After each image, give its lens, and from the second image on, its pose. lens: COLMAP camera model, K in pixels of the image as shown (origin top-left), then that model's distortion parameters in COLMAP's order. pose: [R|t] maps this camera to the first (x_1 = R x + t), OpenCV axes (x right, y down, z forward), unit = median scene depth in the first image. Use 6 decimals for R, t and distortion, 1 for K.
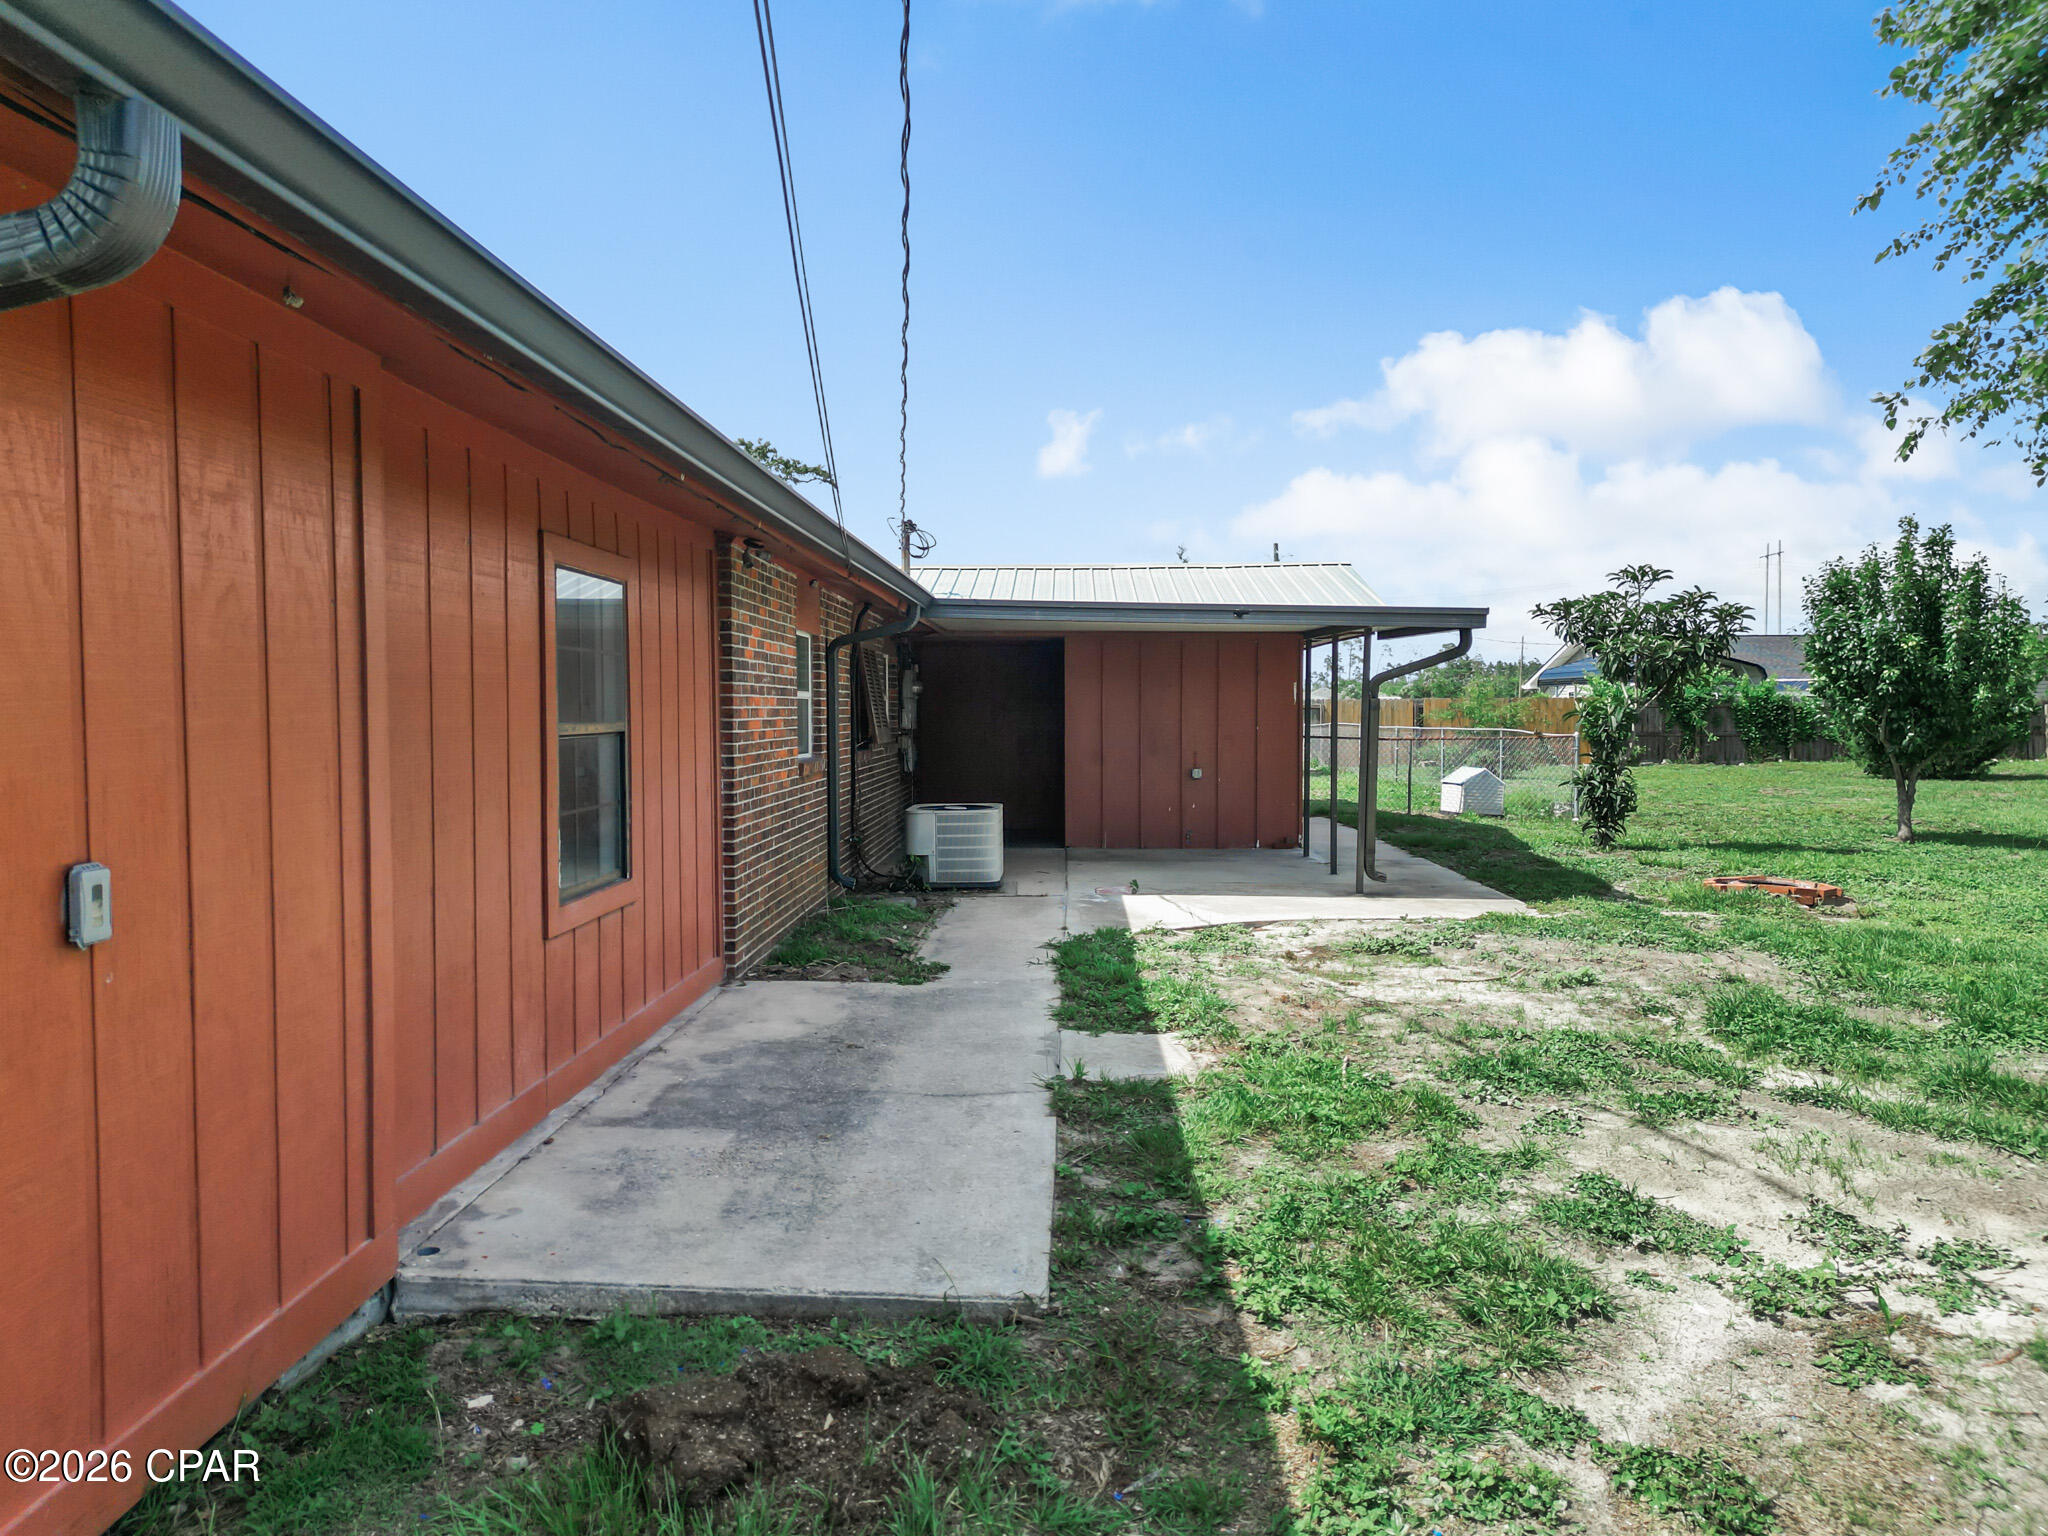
lens RADIAL K [[1462.6, 0, 1009.7], [0, 1462.6, 773.7], [0, 0, 1]] dist [0.051583, -0.040714]
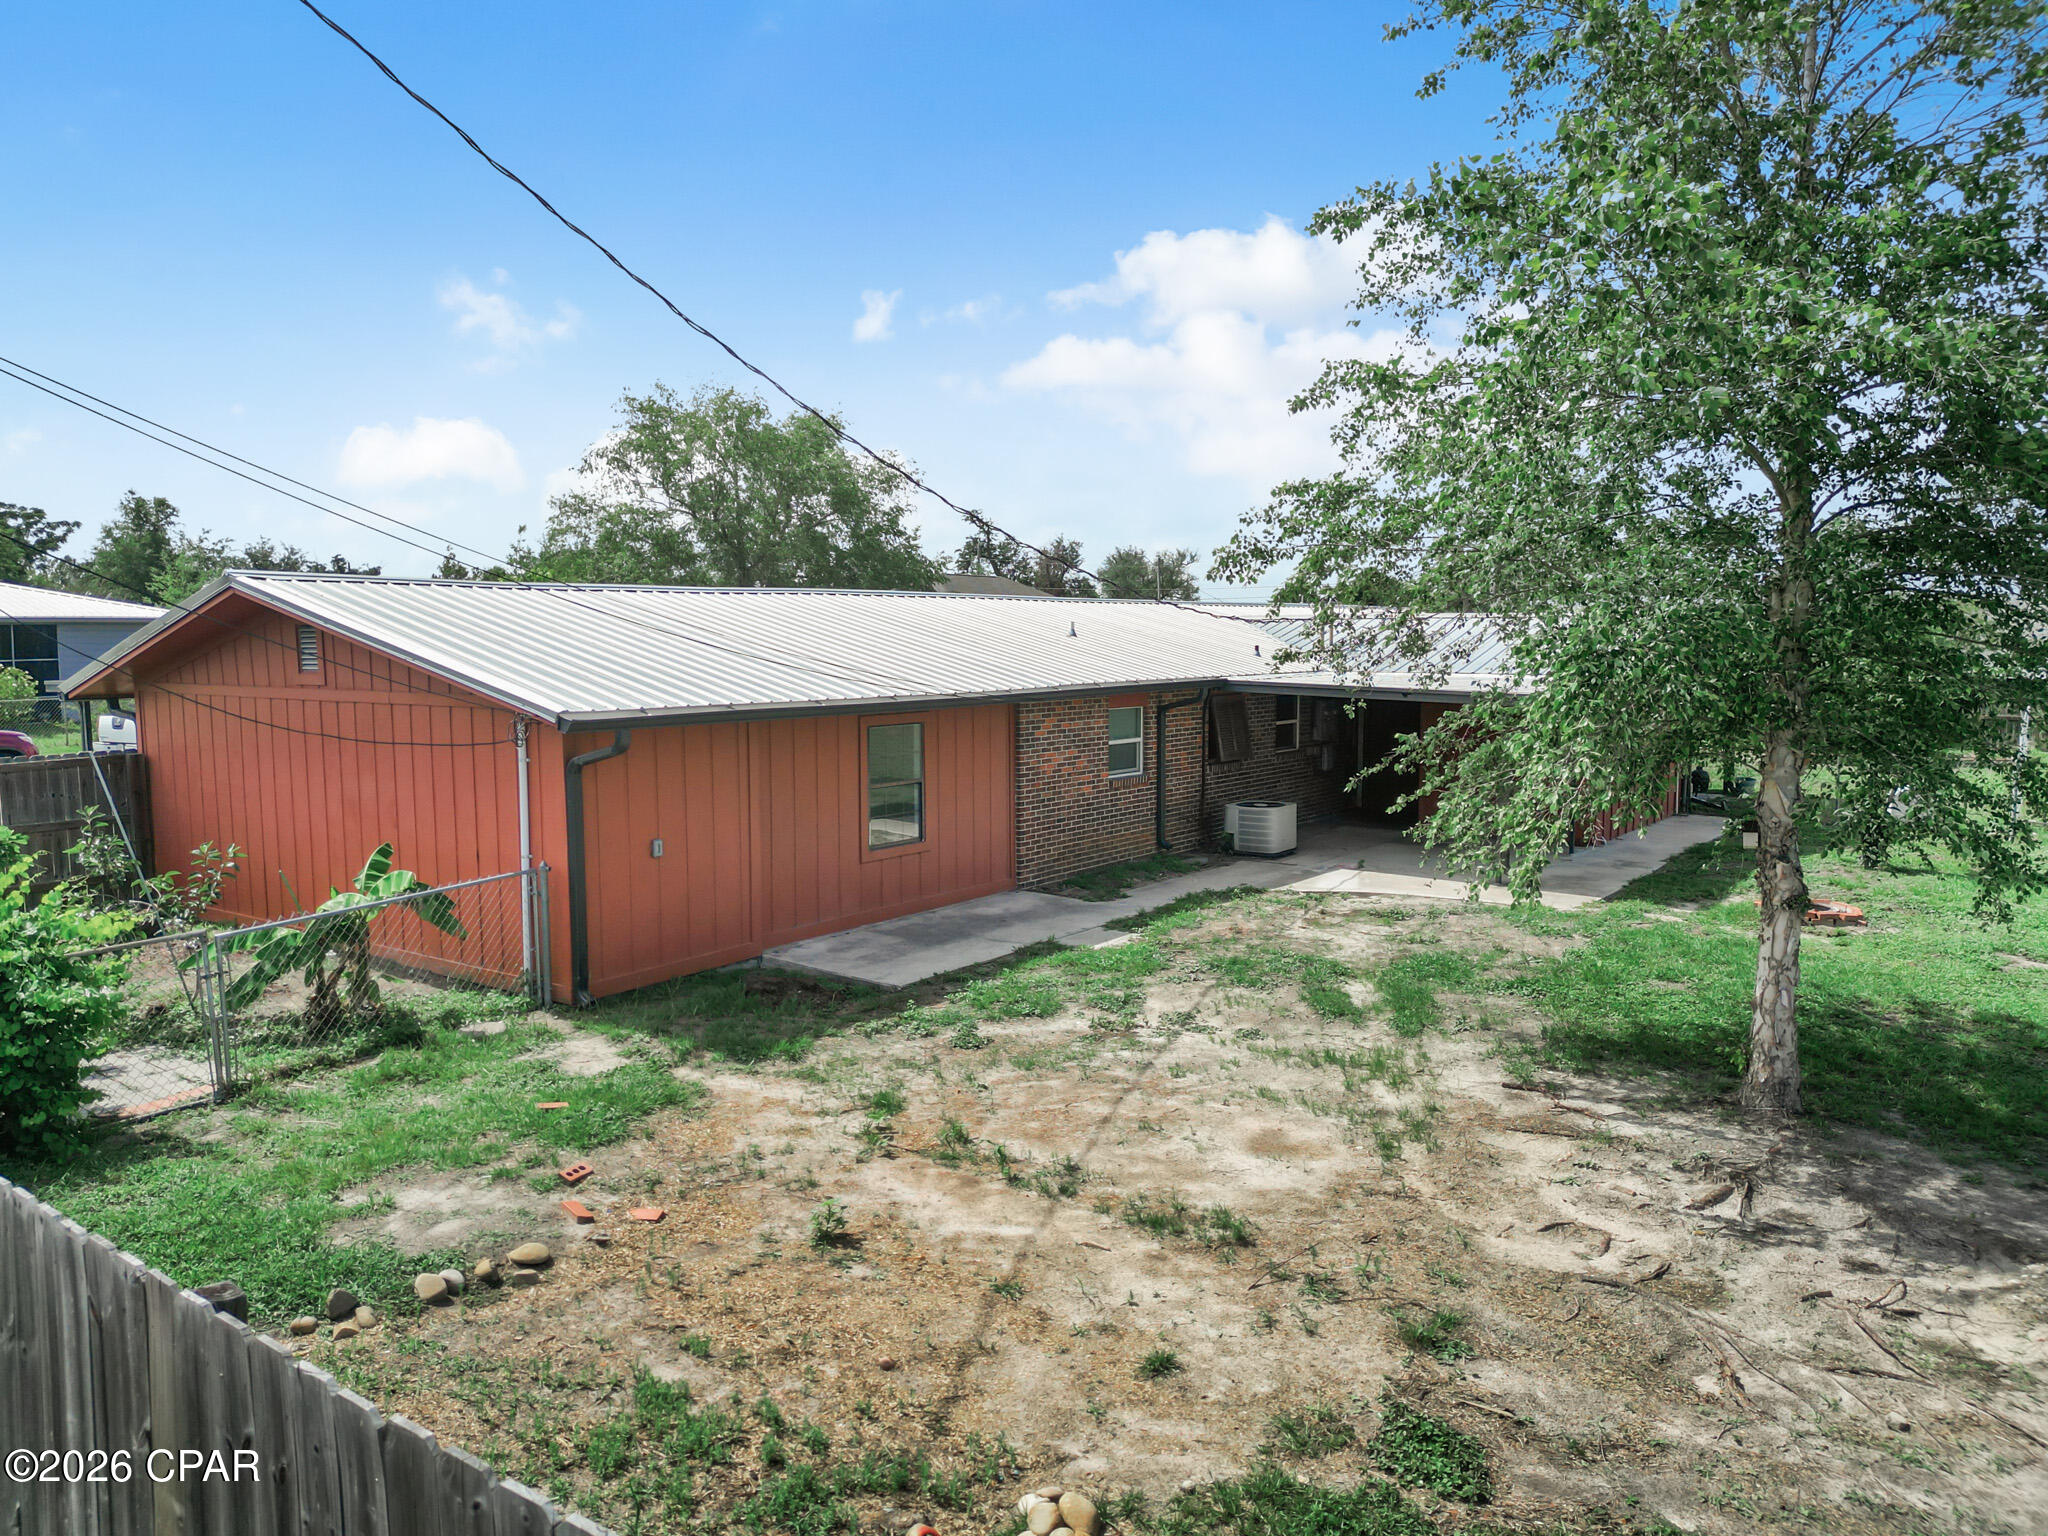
lens RADIAL K [[1444.1, 0, 1024.0], [0, 1444.1, 768.0], [0, 0, 1]] dist [0.082138, -0.082328]
pose [[0.829815, 0.059733, -0.554833, 1.458433], [-0.031863, 0.997704, 0.059757, -0.241401], [0.557129, -0.031909, 0.829813, -1.097742]]
